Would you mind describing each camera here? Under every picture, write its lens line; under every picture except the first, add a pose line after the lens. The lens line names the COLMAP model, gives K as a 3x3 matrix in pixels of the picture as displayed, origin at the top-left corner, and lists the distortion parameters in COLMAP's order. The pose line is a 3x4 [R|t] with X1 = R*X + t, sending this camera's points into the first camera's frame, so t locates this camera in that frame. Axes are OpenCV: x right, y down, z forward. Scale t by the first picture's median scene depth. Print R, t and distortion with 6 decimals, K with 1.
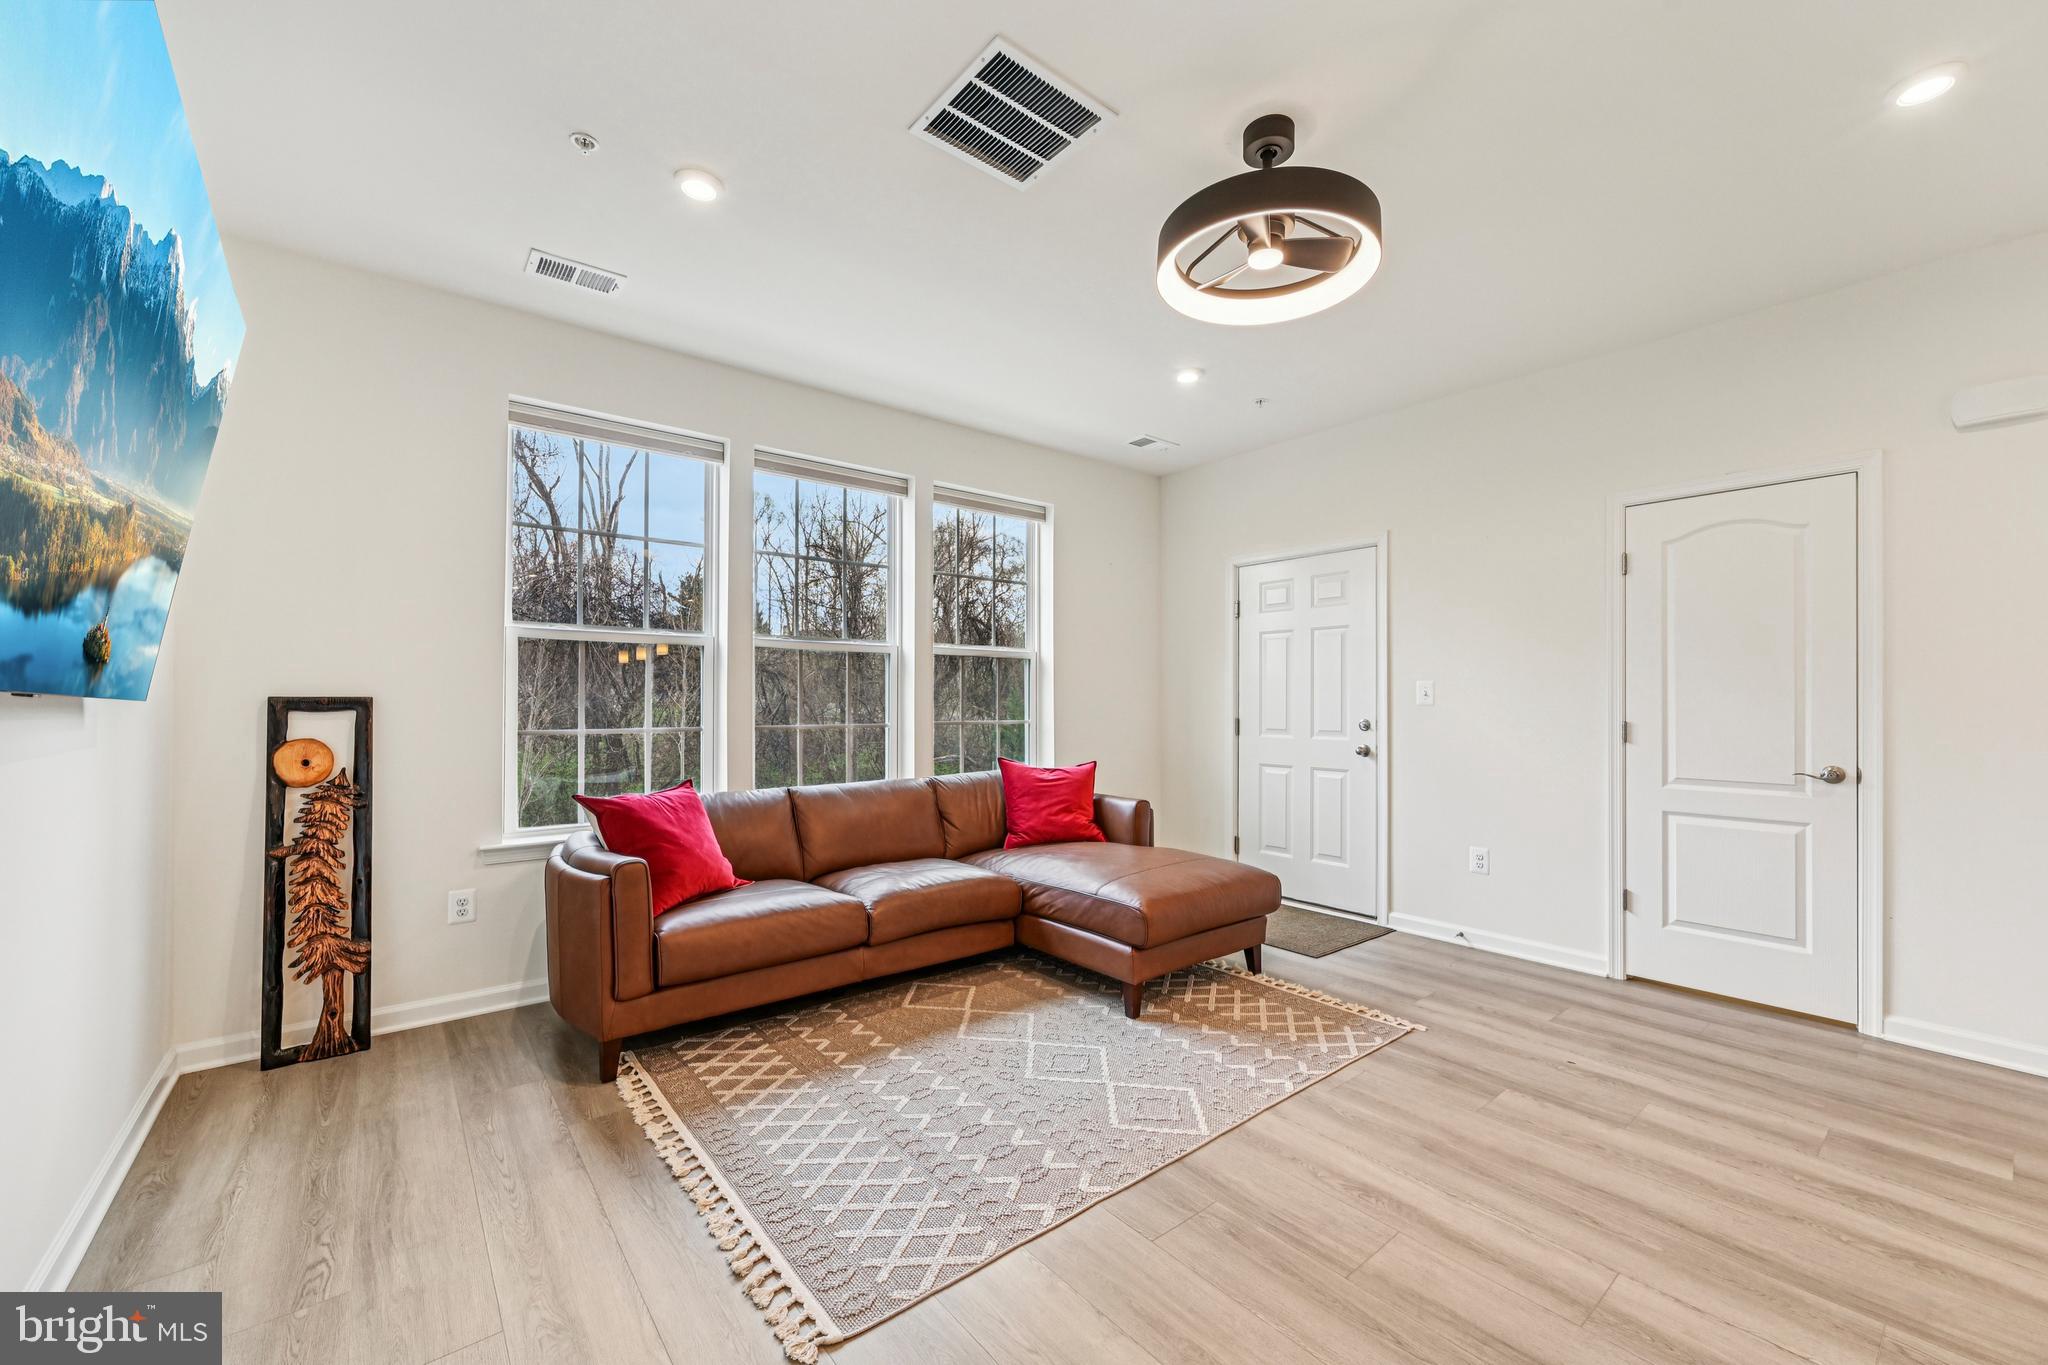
lens RADIAL K [[808.5, 0, 1029.3], [0, 808.5, 694.5], [0, 0, 1]] dist [-0.002811, 0.000089]
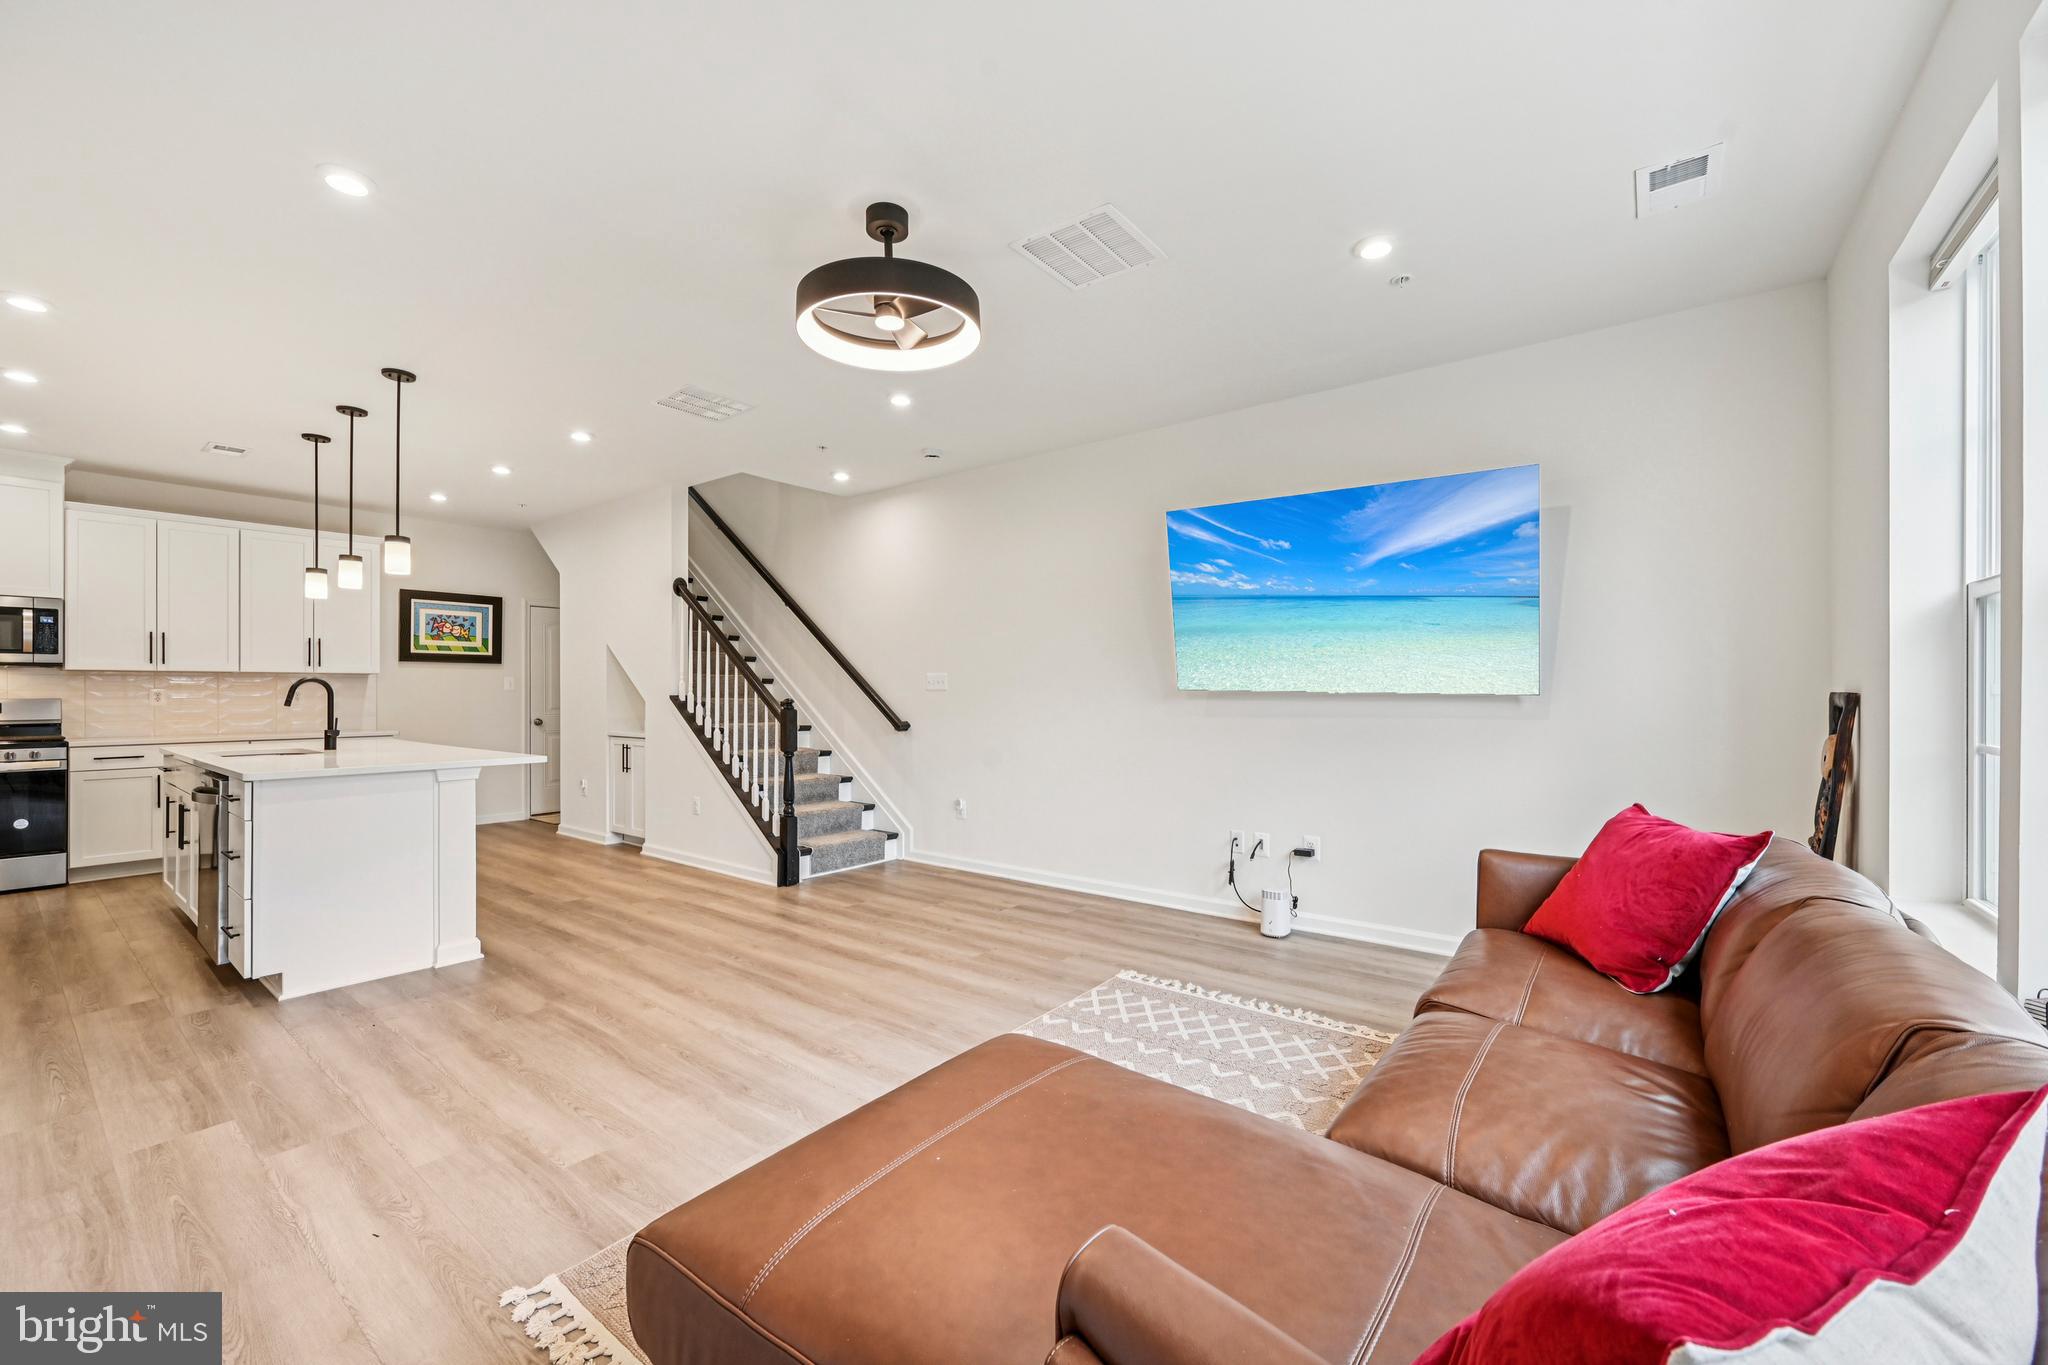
lens RADIAL K [[808.5, 0, 1035.0], [0, 808.5, 688.2], [0, 0, 1]] dist [-0.002811, 0.000089]
pose [[-0.970929, -0.001624, -0.239363, 0.264537], [0.000778, 0.999950, -0.009943, 0.006571], [0.239367, -0.009840, -0.970879, 1.579058]]
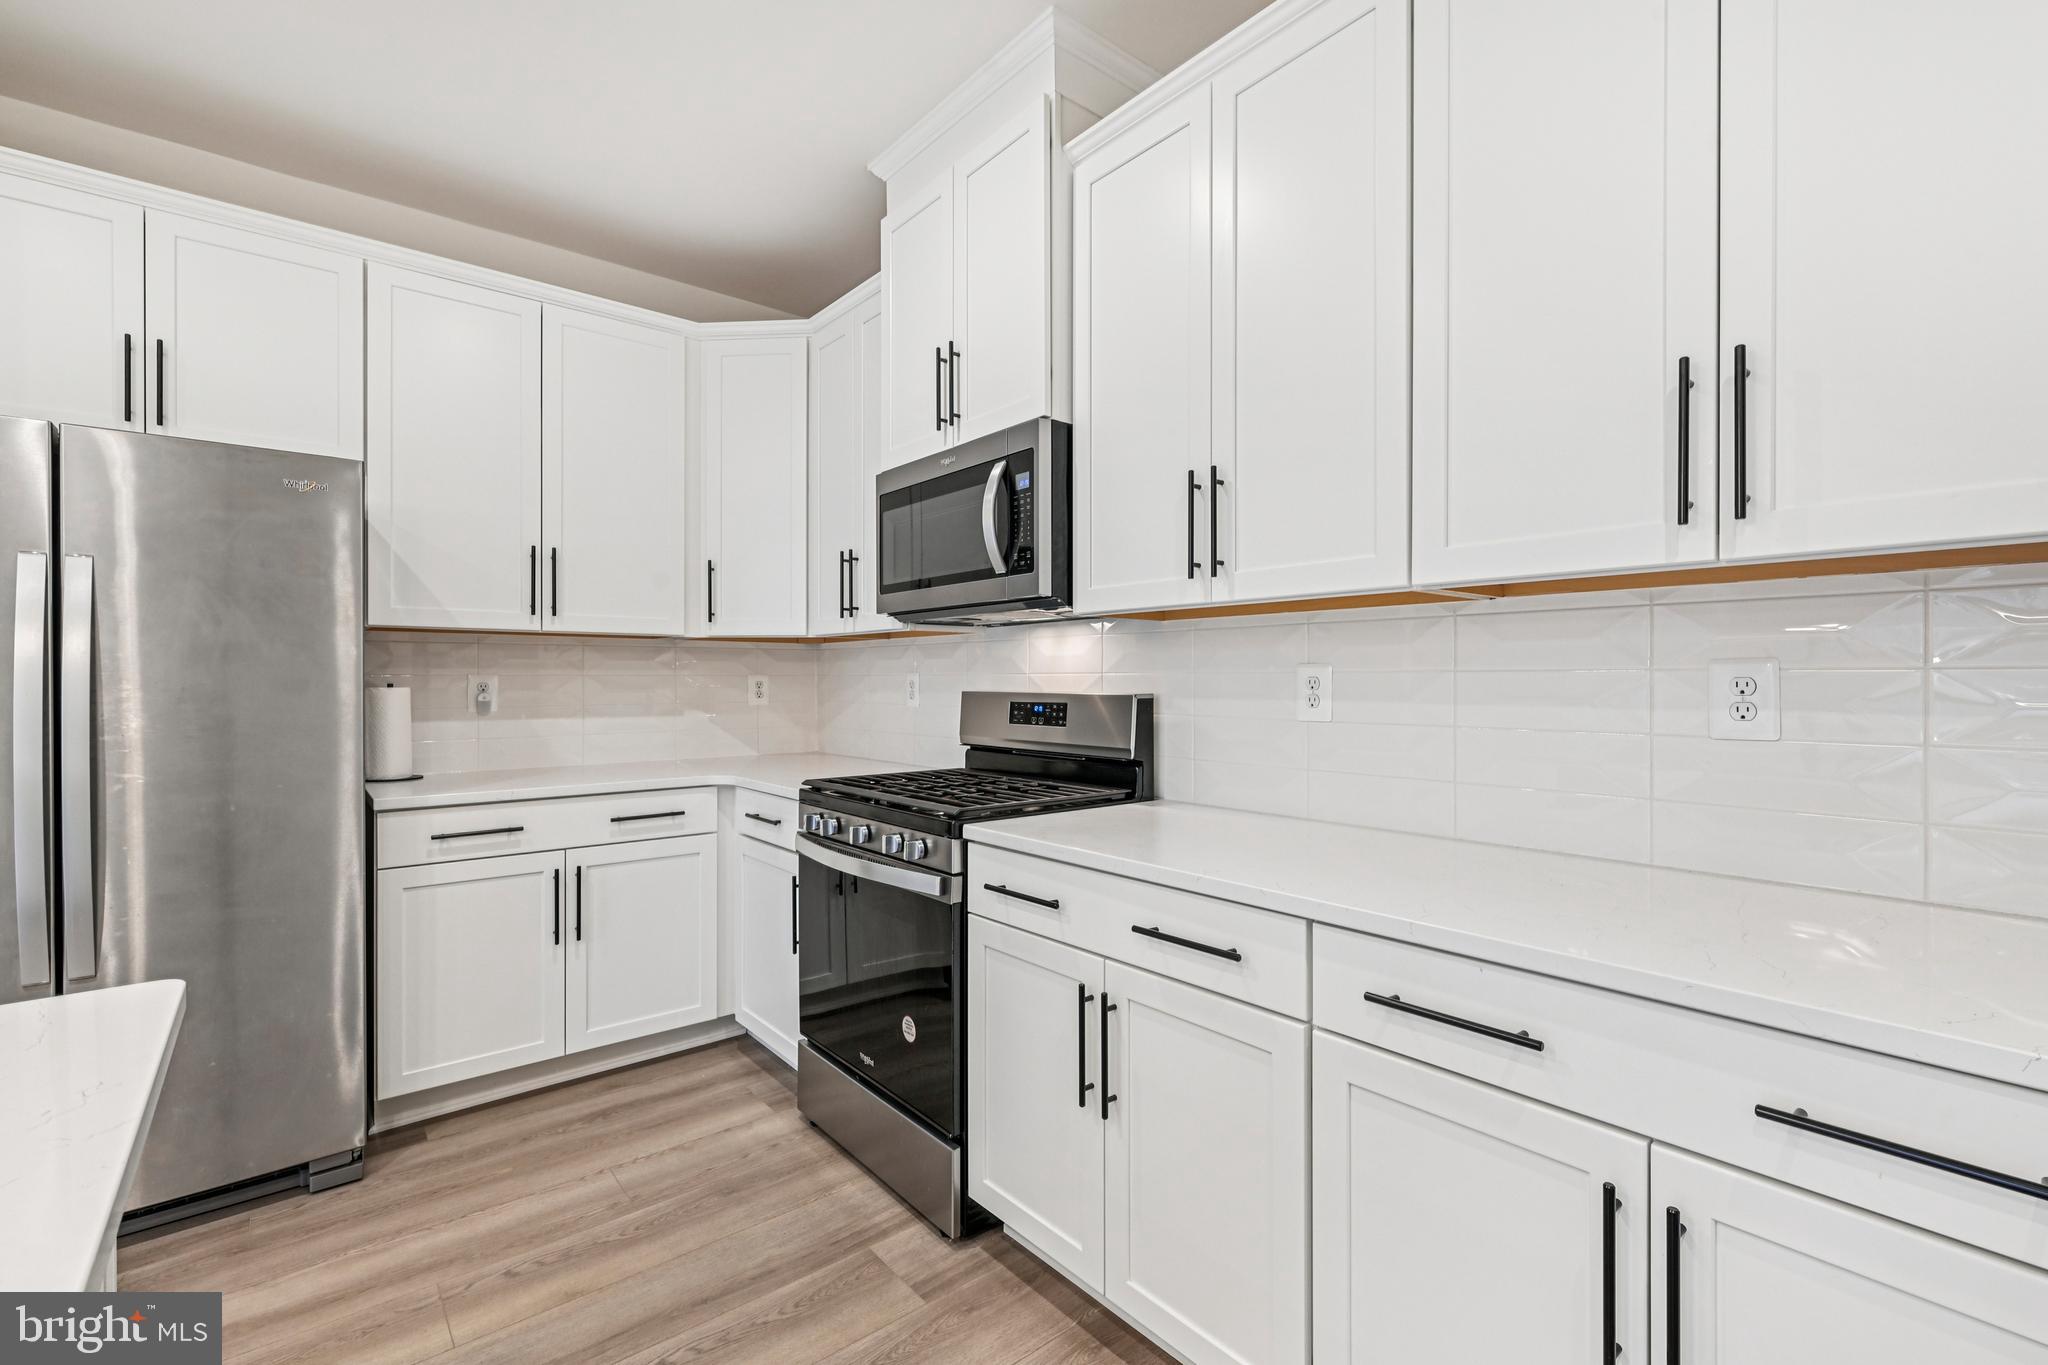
lens RADIAL K [[899.6, 0, 1036.0], [0, 899.6, 682.5], [0, 0, 1]] dist [-0.001280, -0.000627]
pose [[-0.019066, -0.006337, 0.999798, 1.175095], [-0.006104, 0.999962, 0.006222, -0.003773], [-0.999800, -0.005984, -0.019104, -0.550121]]
